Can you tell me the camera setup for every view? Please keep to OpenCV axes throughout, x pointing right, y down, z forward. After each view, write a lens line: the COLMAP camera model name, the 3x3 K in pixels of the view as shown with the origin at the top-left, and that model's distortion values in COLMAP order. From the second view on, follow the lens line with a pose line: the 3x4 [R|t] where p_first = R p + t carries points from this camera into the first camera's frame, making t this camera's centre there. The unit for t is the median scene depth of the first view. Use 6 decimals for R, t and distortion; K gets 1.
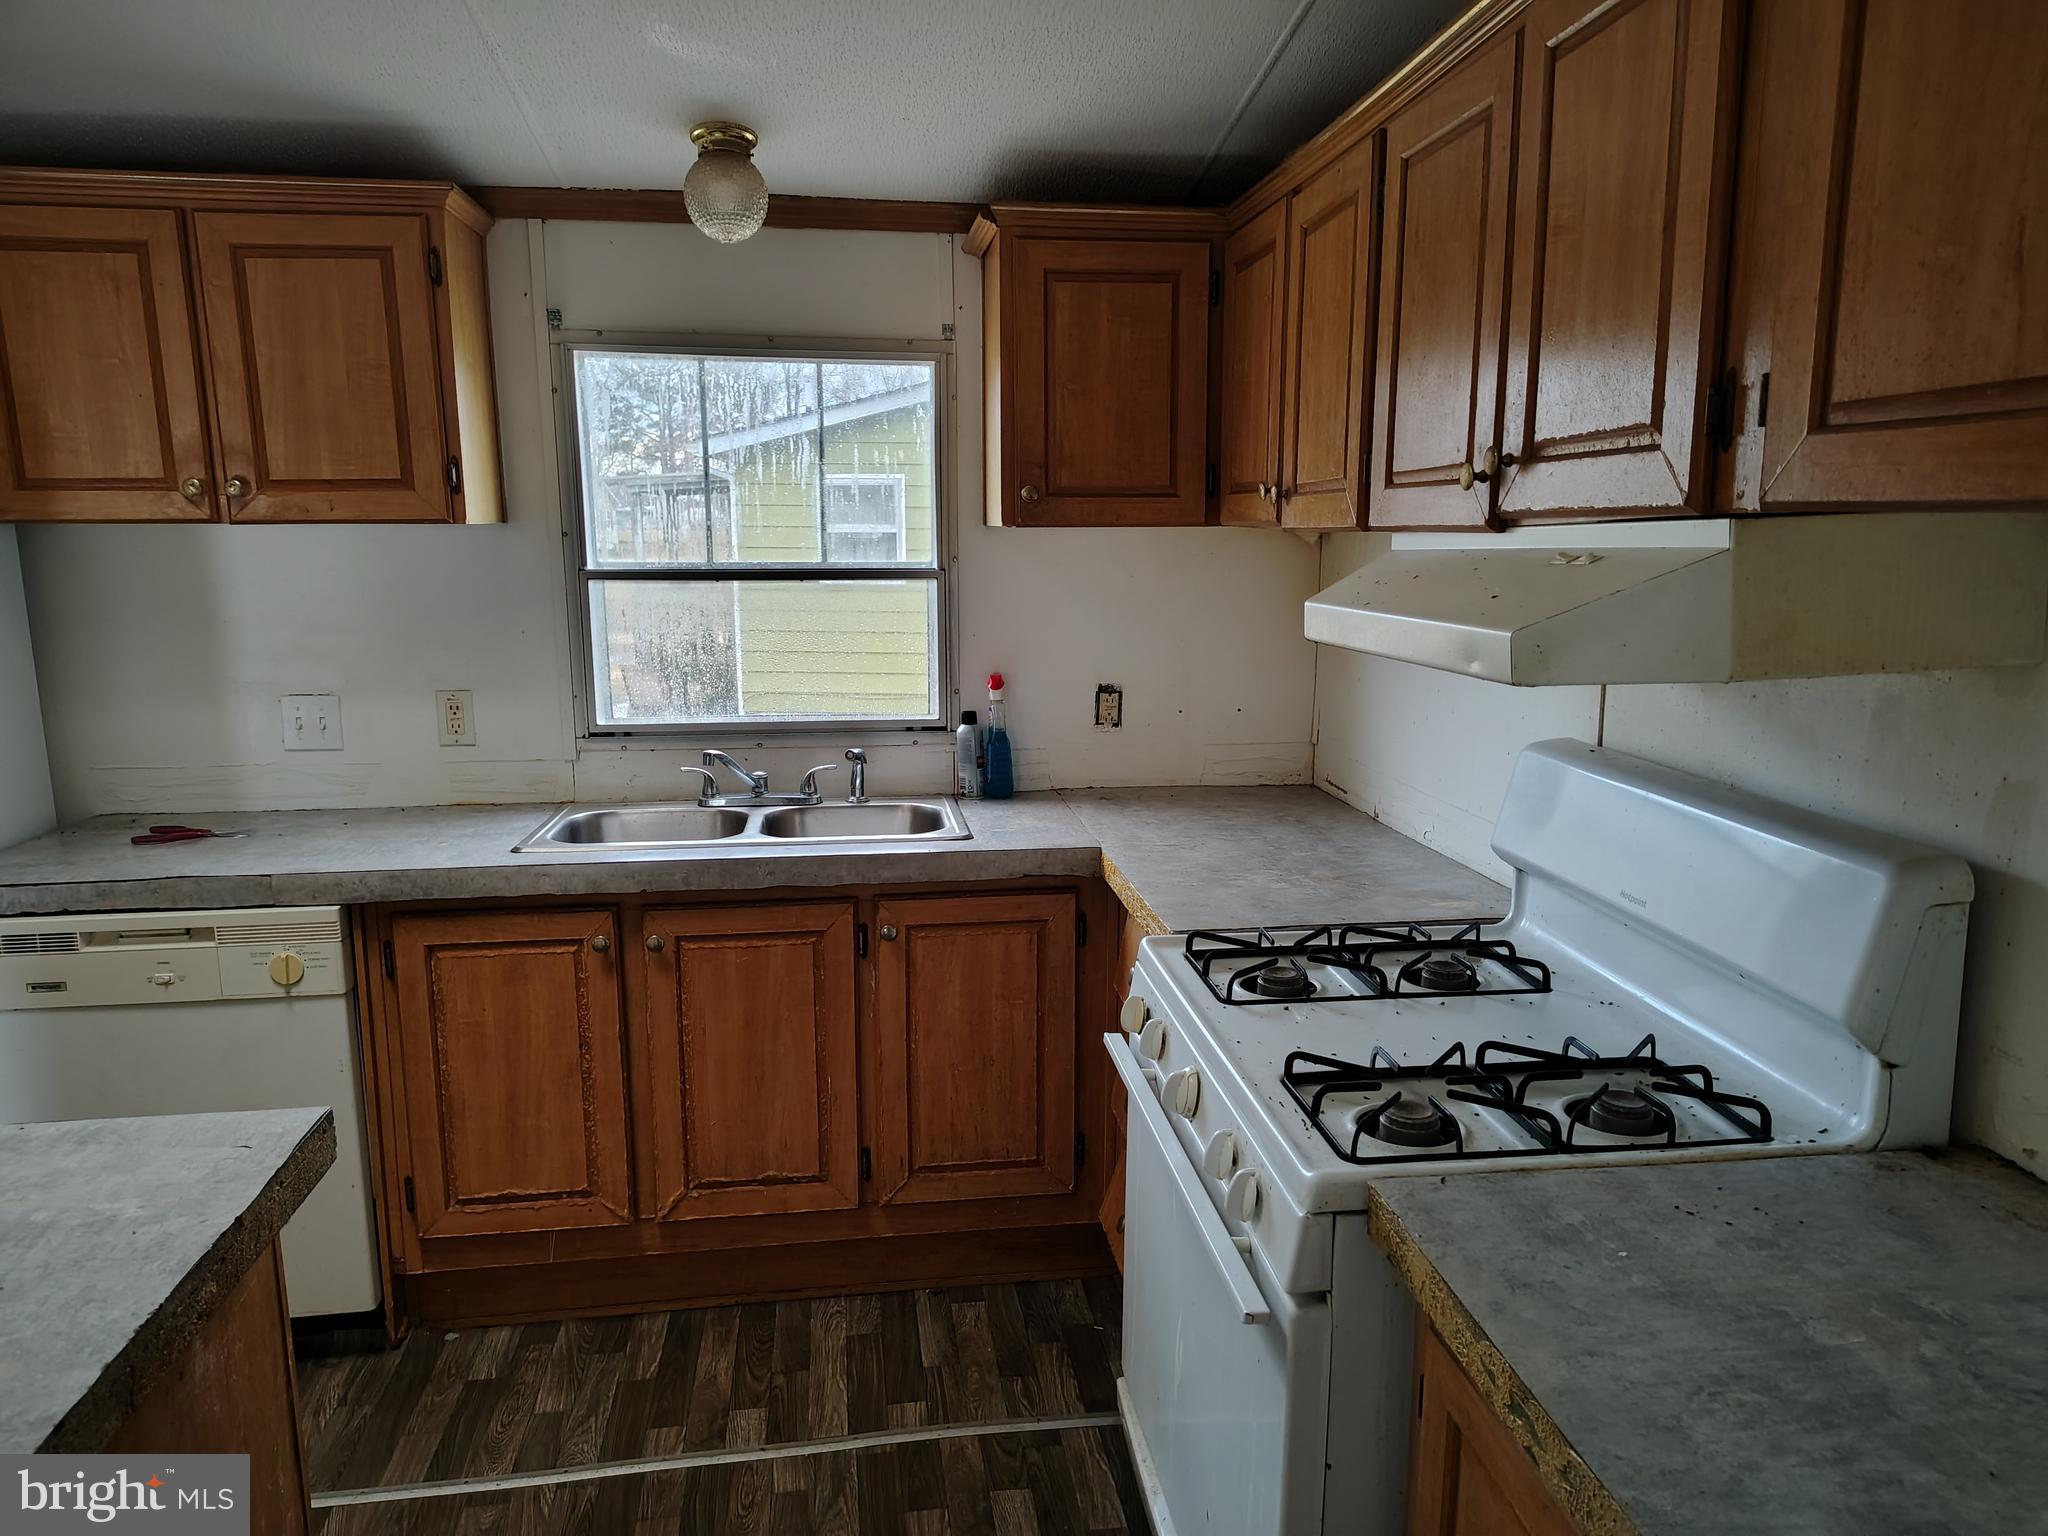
lens RADIAL K [[1414.3, 0, 1024.0], [0, 1414.3, 768.0], [0, 0, 1]] dist [0.006834, 0.001529]
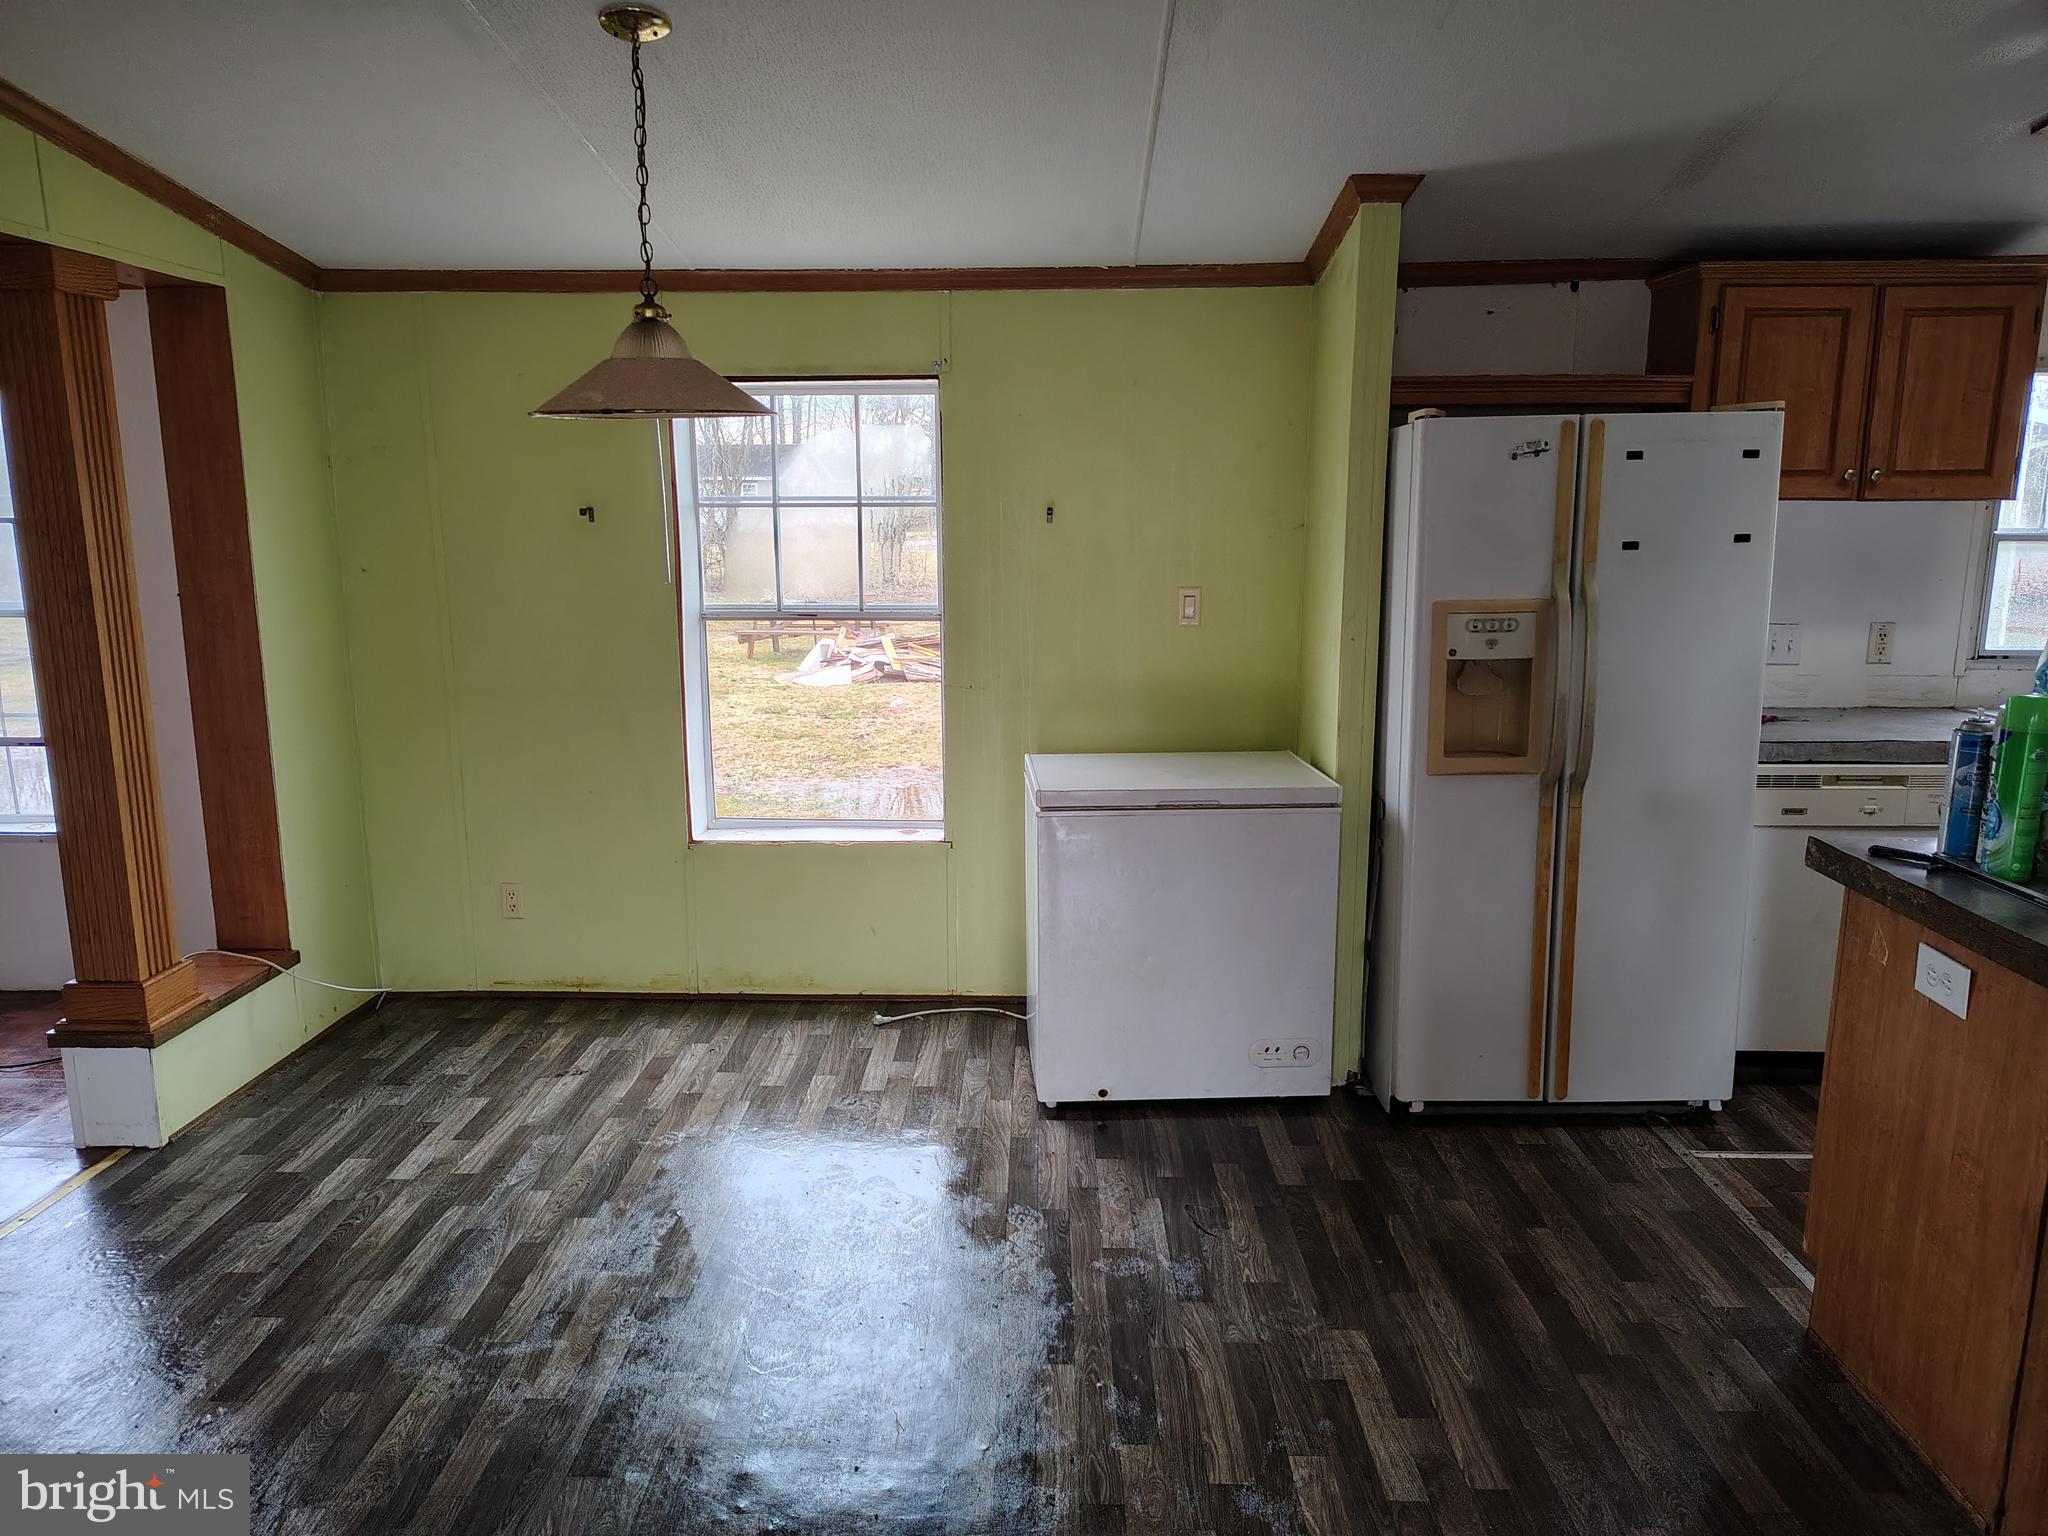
lens RADIAL K [[1414.3, 0, 1024.0], [0, 1414.3, 768.0], [0, 0, 1]] dist [0.006834, 0.001529]
pose [[0.989503, 0.027653, -0.141840, -1.221673], [-0.024900, 0.999466, 0.021148, 0.092195], [0.142349, -0.017395, 0.989664, -0.569672]]
